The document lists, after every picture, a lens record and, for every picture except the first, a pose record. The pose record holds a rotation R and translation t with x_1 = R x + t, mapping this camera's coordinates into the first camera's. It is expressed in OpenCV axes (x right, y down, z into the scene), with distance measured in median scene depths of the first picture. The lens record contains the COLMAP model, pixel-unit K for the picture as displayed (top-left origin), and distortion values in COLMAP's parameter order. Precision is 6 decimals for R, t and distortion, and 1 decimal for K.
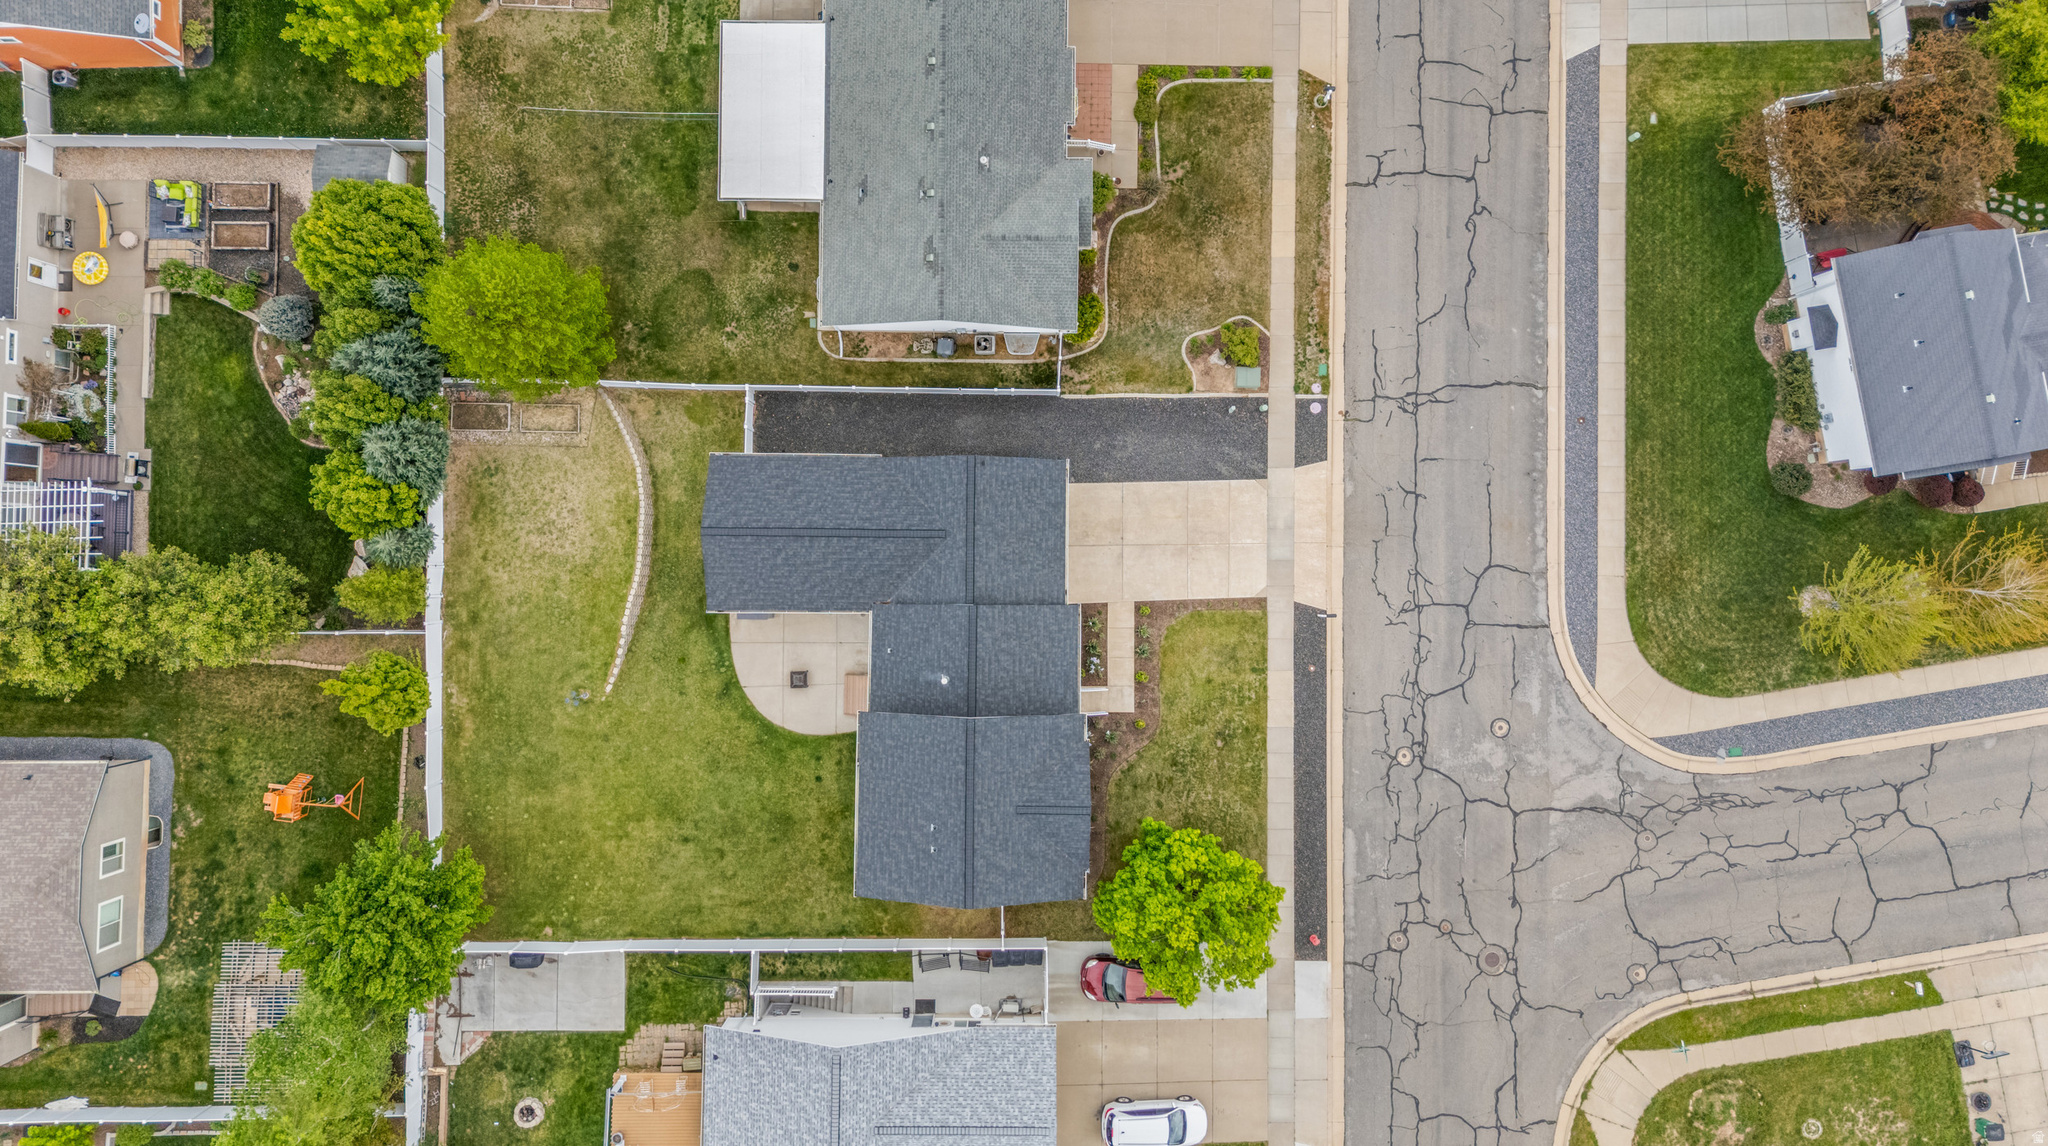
lens RADIAL K [[1517.5, 0, 1035.4], [0, 1517.5, 575.0], [0, 0, 1]] dist [0.107265, -0.122677]
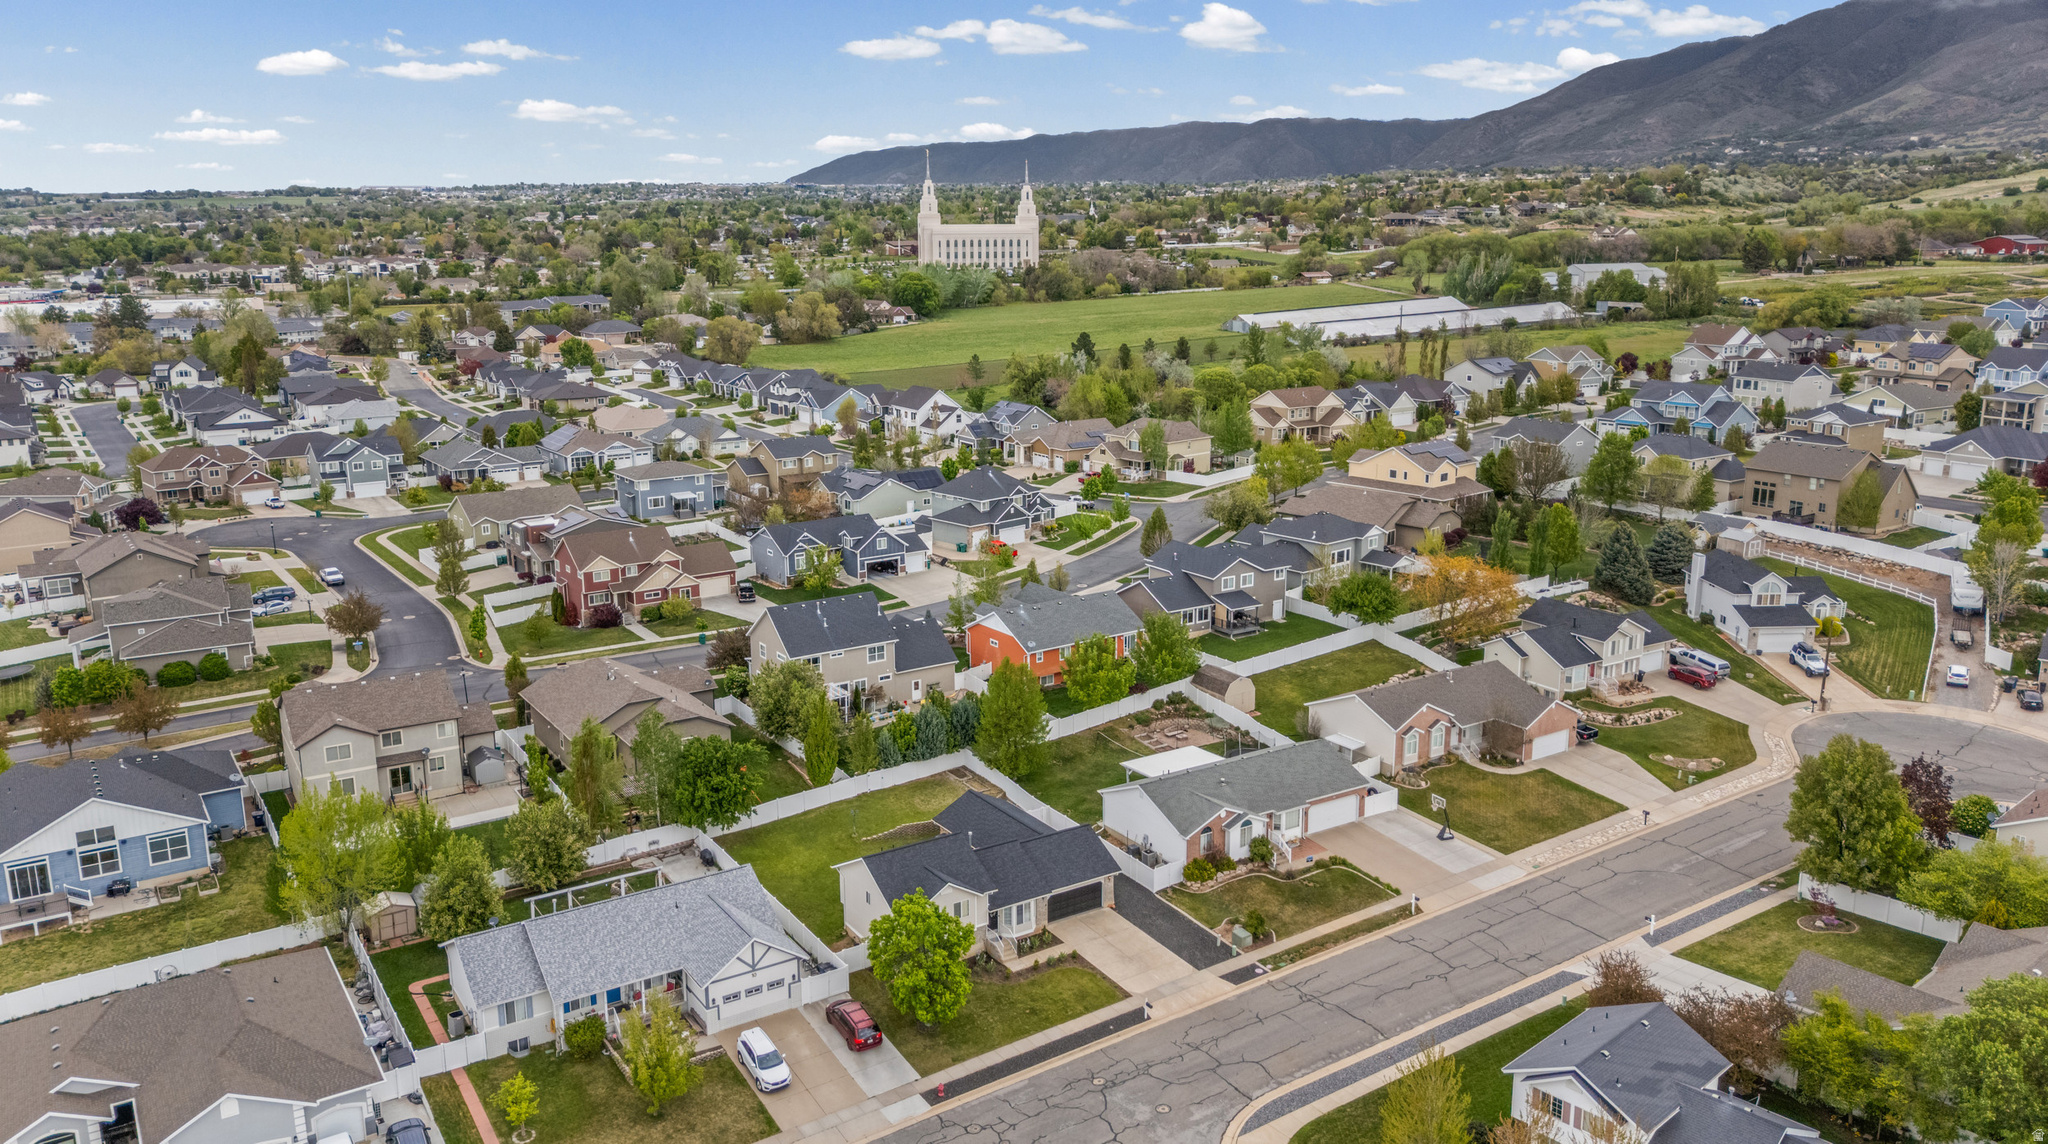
lens RADIAL K [[1517.5, 0, 1035.4], [0, 1517.5, 574.0], [0, 0, 1]] dist [0.107265, -0.122677]
pose [[0.555515, 0.195770, -0.808132, 1.161761], [-0.830145, 0.186165, -0.525549, 0.755775], [0.047559, 0.962817, 0.265935, 0.245696]]
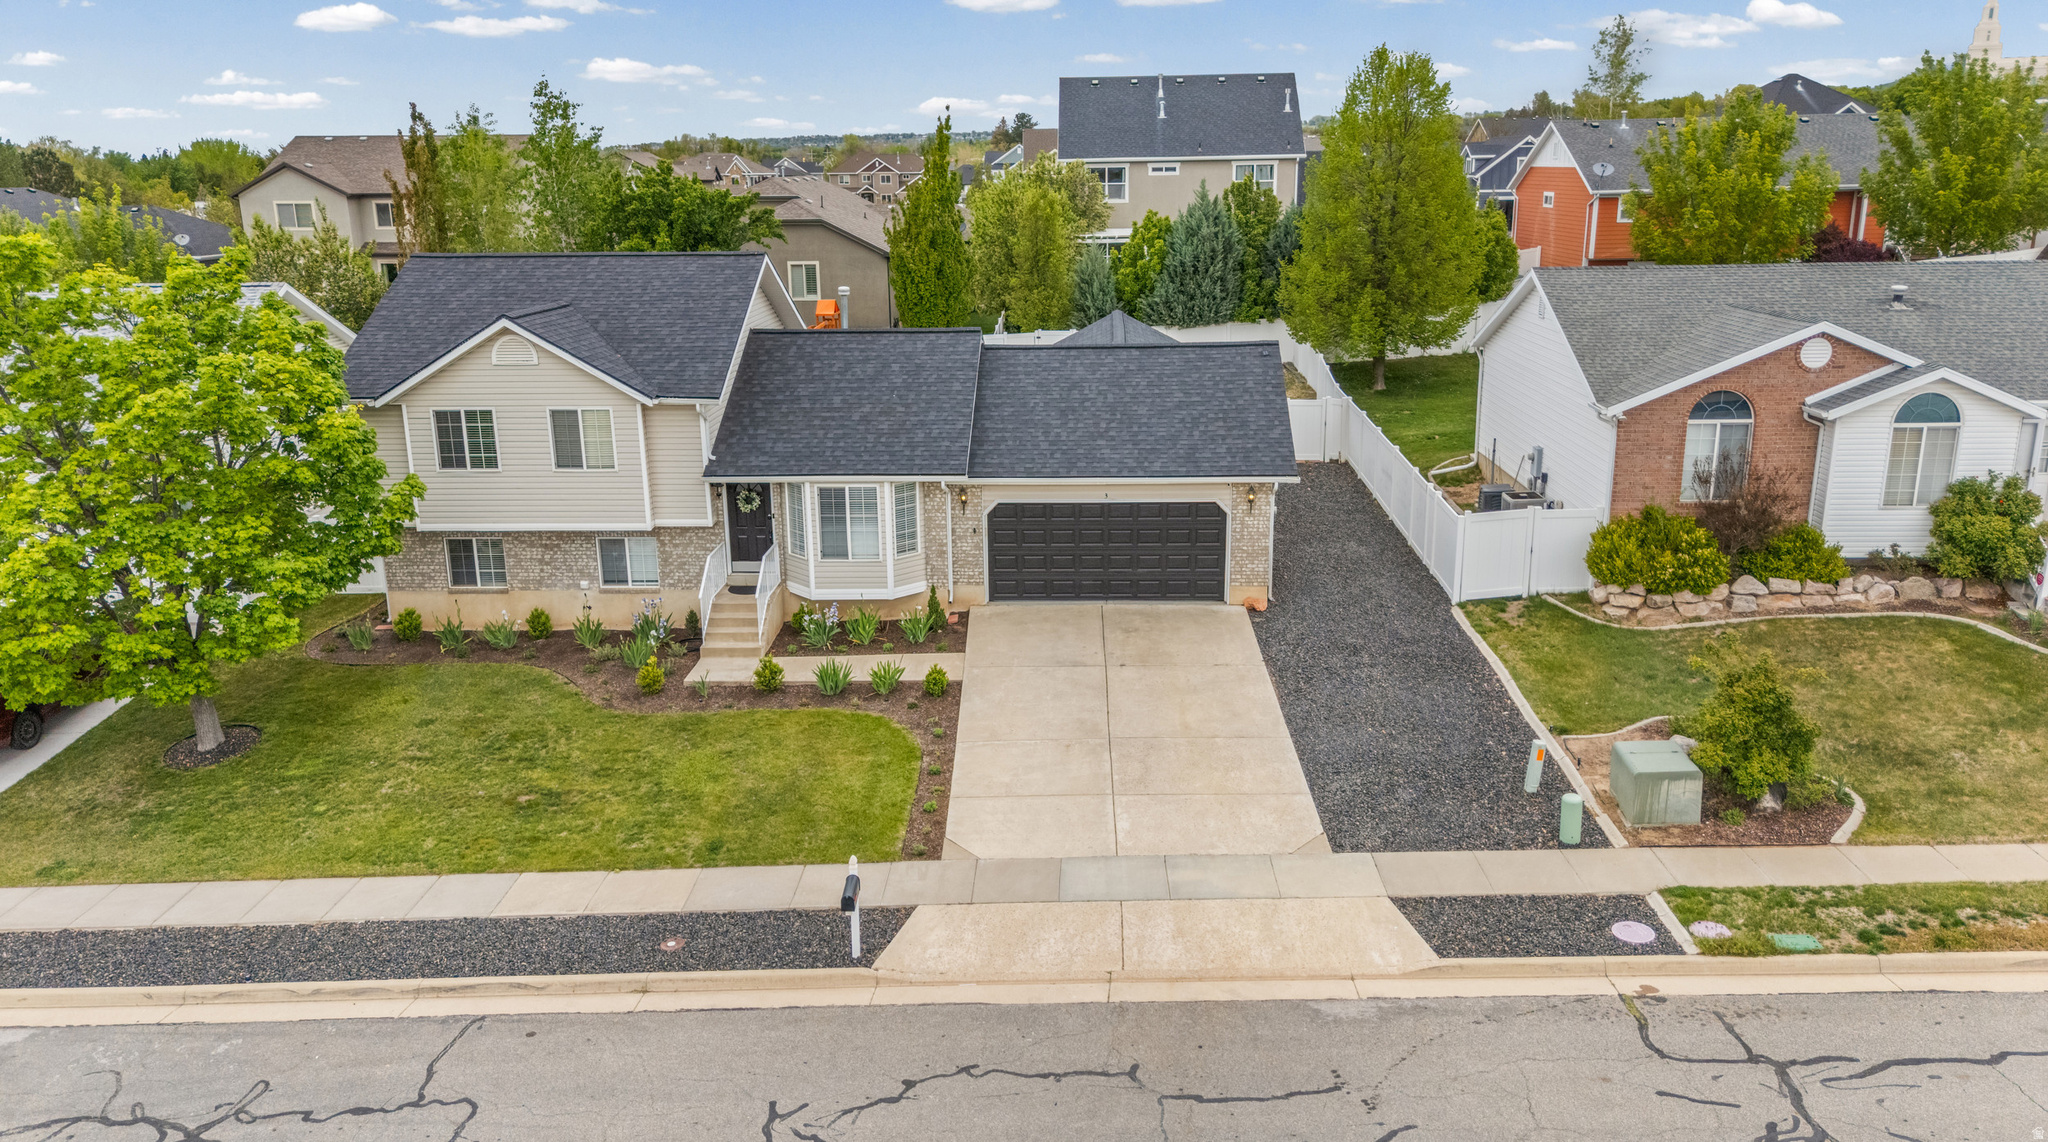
lens RADIAL K [[1517.5, 0, 1035.4], [0, 1517.5, 573.0], [0, 0, 1]] dist [0.107265, -0.122677]
pose [[-0.036794, 0.263426, -0.963978, 0.431350], [-0.996808, 0.058720, 0.054093, -0.023885], [0.070854, 0.962891, 0.260425, 0.863231]]
